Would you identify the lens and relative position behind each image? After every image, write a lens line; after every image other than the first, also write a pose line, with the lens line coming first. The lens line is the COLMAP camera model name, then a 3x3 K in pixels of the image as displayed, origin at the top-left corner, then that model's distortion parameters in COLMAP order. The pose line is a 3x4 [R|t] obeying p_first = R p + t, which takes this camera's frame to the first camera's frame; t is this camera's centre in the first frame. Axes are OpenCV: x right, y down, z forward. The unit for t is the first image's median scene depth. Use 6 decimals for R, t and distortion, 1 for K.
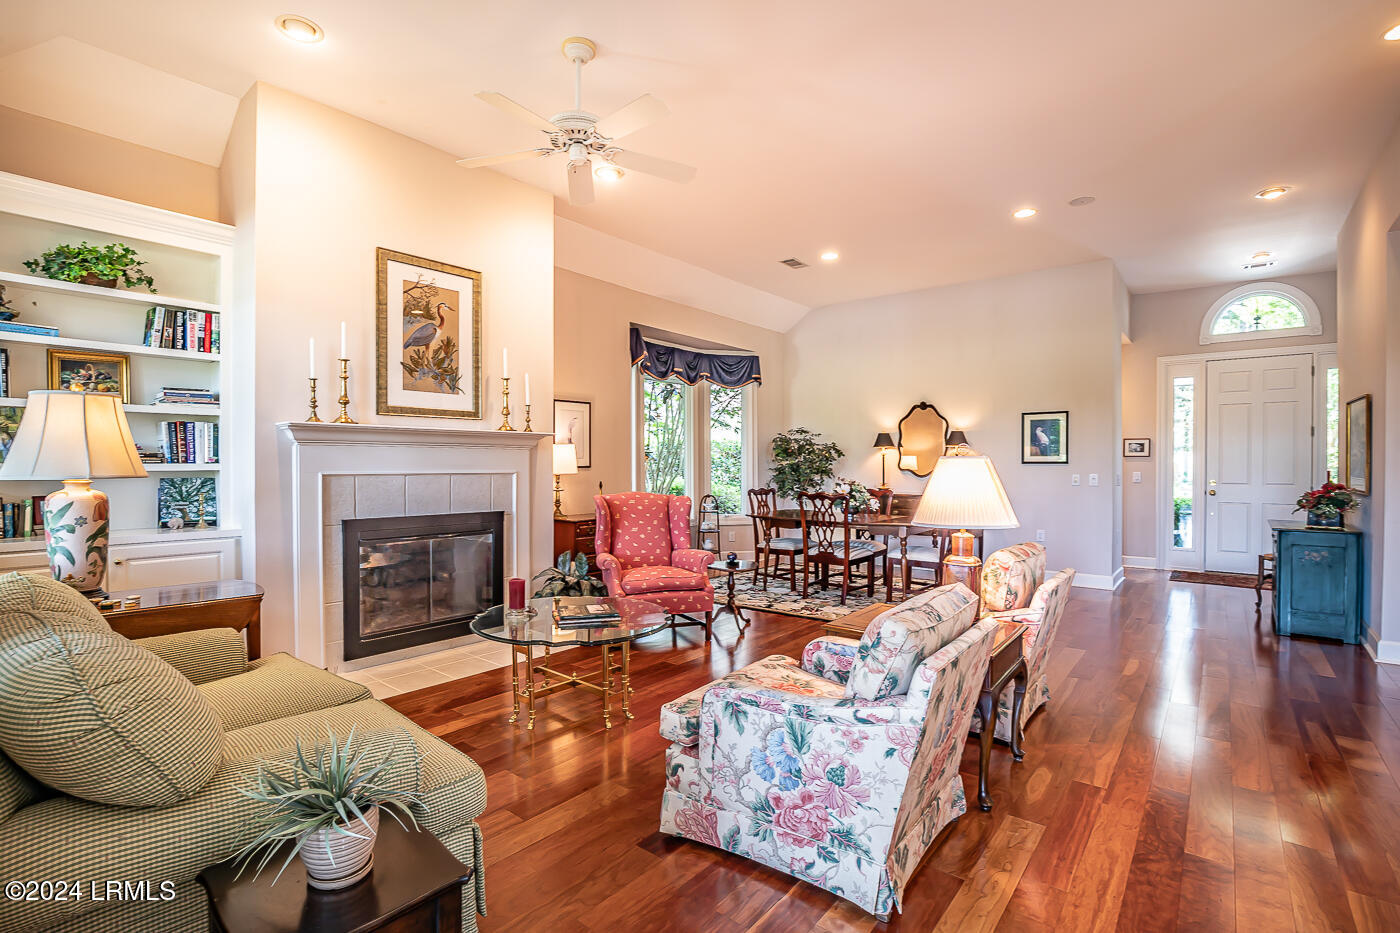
lens RADIAL K [[663.9, 0, 698.9], [0, 663.9, 470.8], [0, 0, 1]] dist [-0.031914, 0.001785]
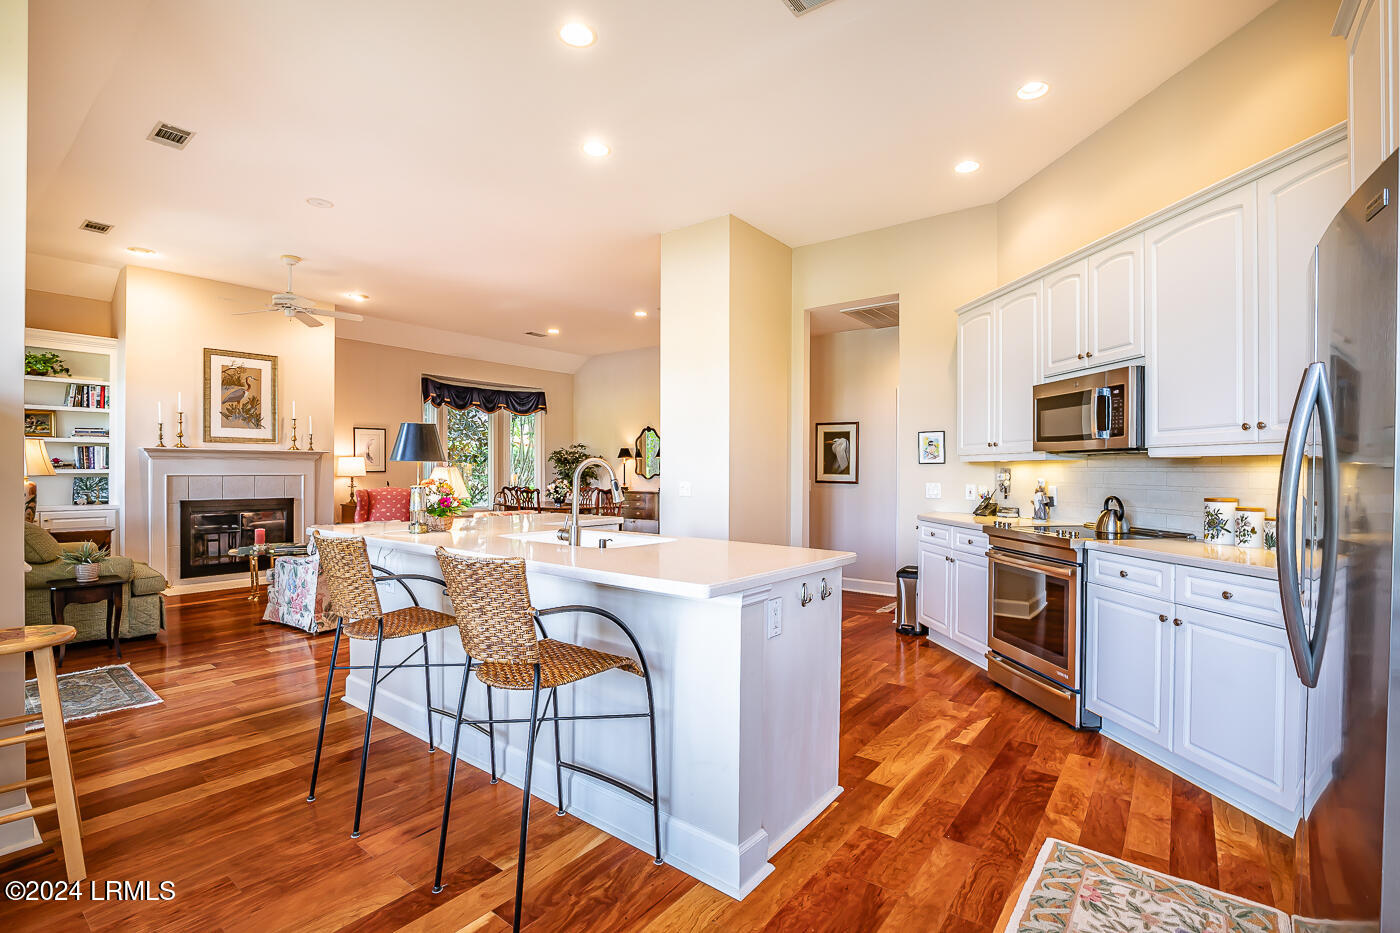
lens RADIAL K [[660.4, 0, 725.8], [0, 660.4, 469.9], [0, 0, 1]] dist [-0.034182, 0.007211]
pose [[0.998772, 0.001553, 0.049522, 0.766099], [-0.001097, 0.999957, -0.009235, 0.004426], [-0.049534, 0.009170, 0.998730, -0.750531]]
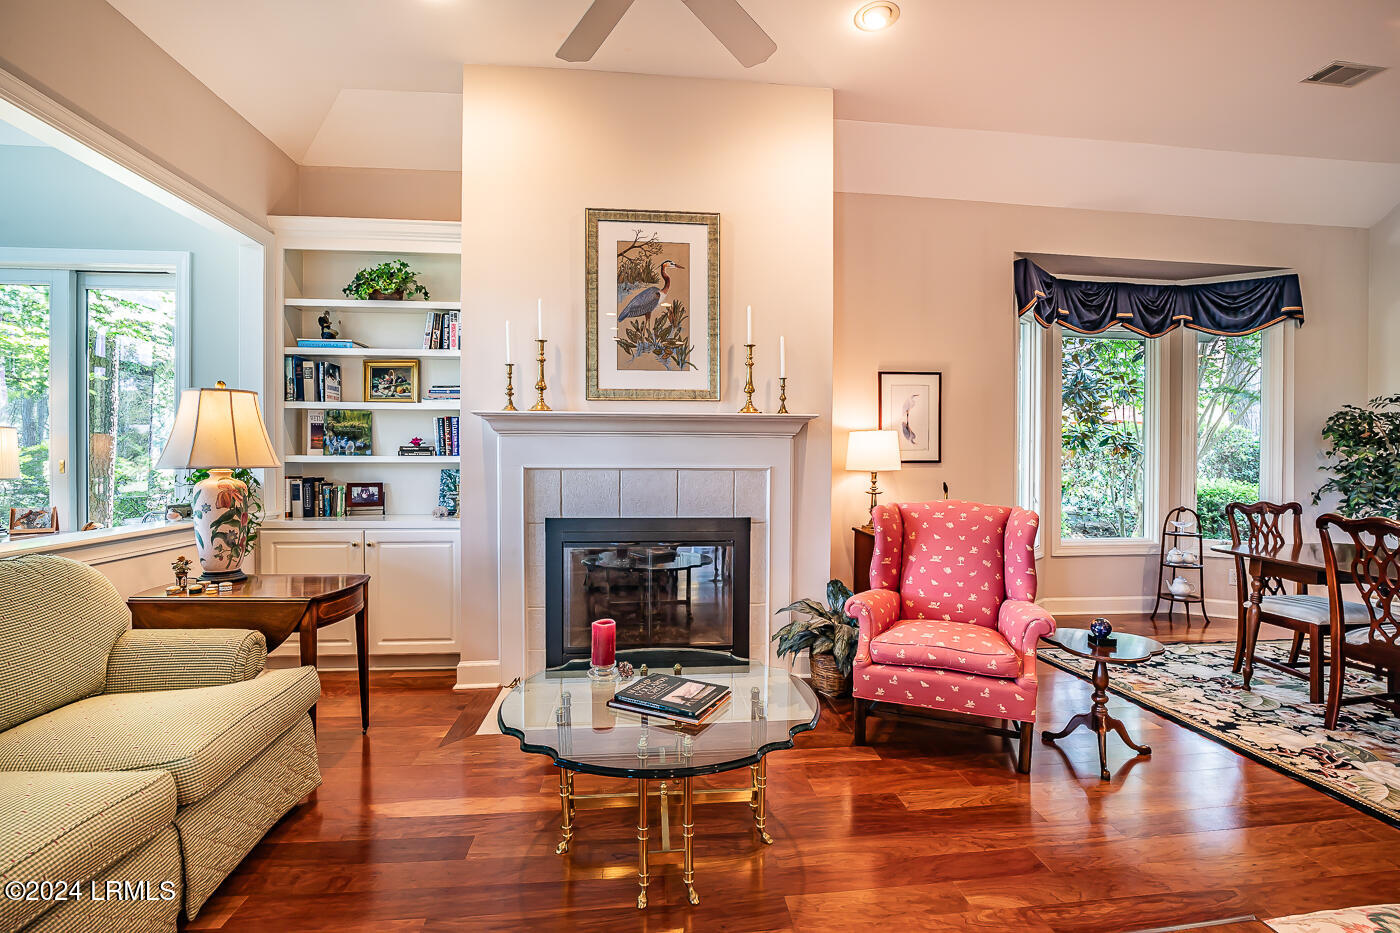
lens RADIAL K [[647.3, 0, 700.3], [0, 647.3, 469.8], [0, 0, 1]] dist [-0.030898, 0.001938]
pose [[0.710618, 0.013084, -0.703456, 0.207054], [-0.009369, 0.999914, 0.009134, -0.001644], [0.703515, 0.000100, 0.710680, 0.453931]]
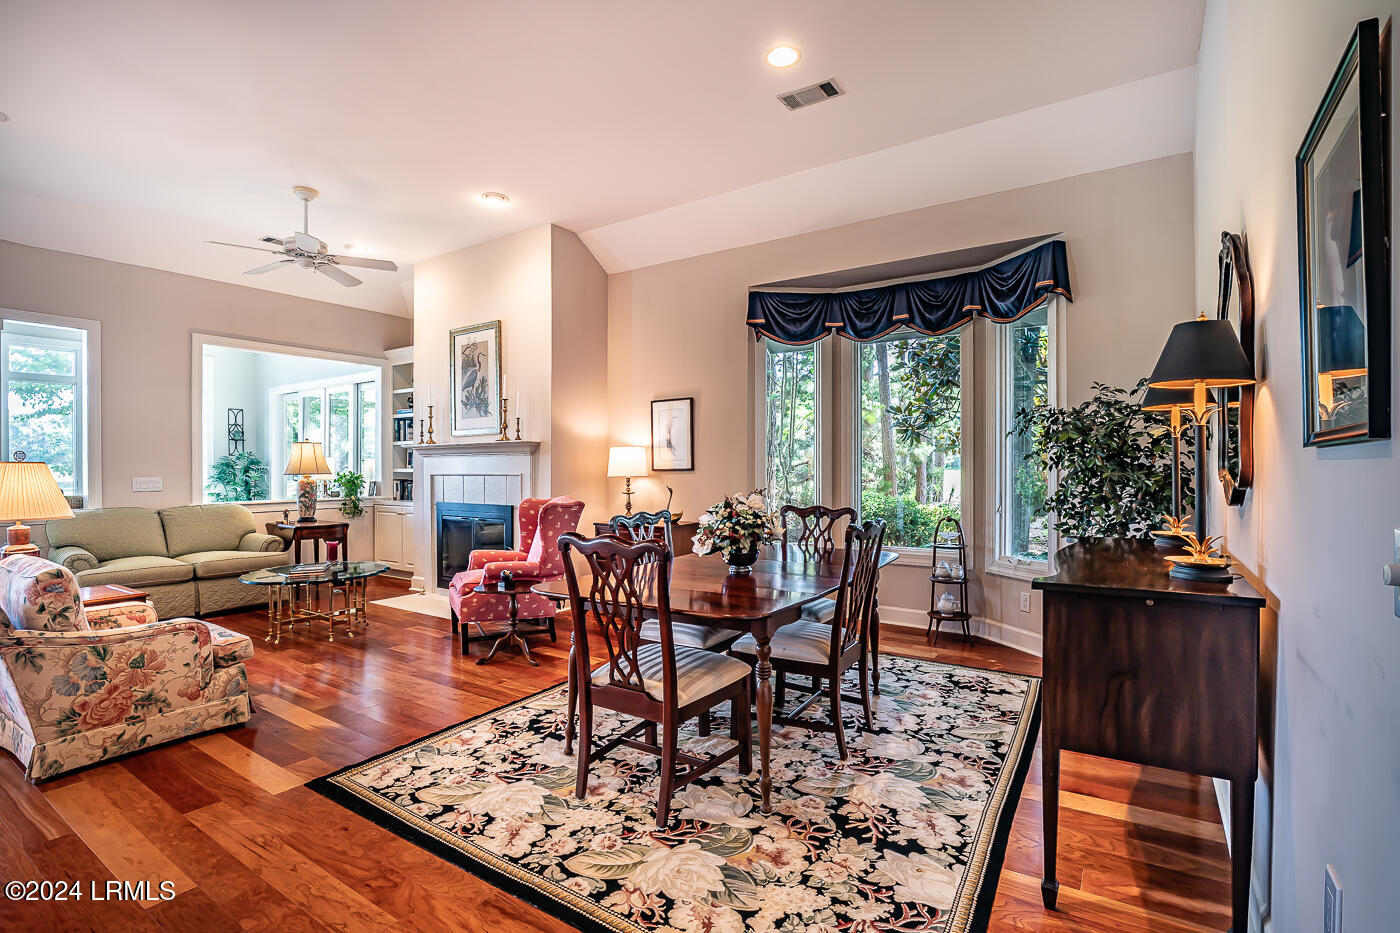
lens RADIAL K [[663.9, 0, 698.9], [0, 663.9, 470.8], [0, 0, 1]] dist [-0.031914, 0.001785]
pose [[0.087121, 0.000384, -0.996198, 1.040134], [-0.004791, 0.999989, -0.000034, -0.006512], [0.996186, 0.004776, 0.087122, 1.332313]]
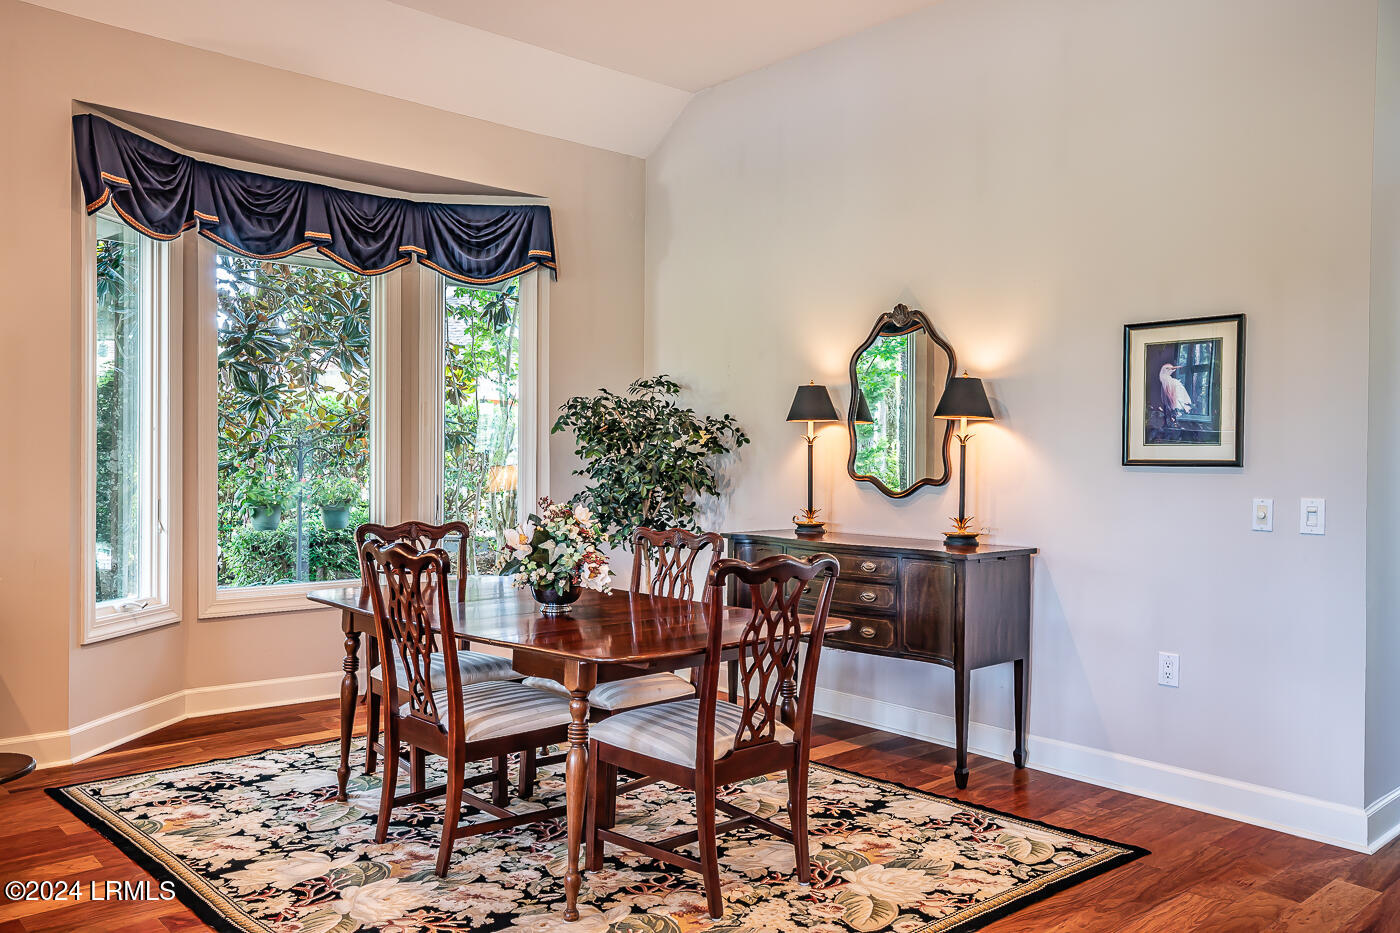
lens RADIAL K [[1107.2, 0, 731.9], [0, 1107.2, 471.5], [0, 0, 1]] dist [0.018736, 0.006155]
pose [[0.990794, 0.010350, -0.134979, 0.580653], [-0.010120, 0.999946, 0.002388, -0.011283], [0.134997, -0.001001, 0.990846, 0.595346]]
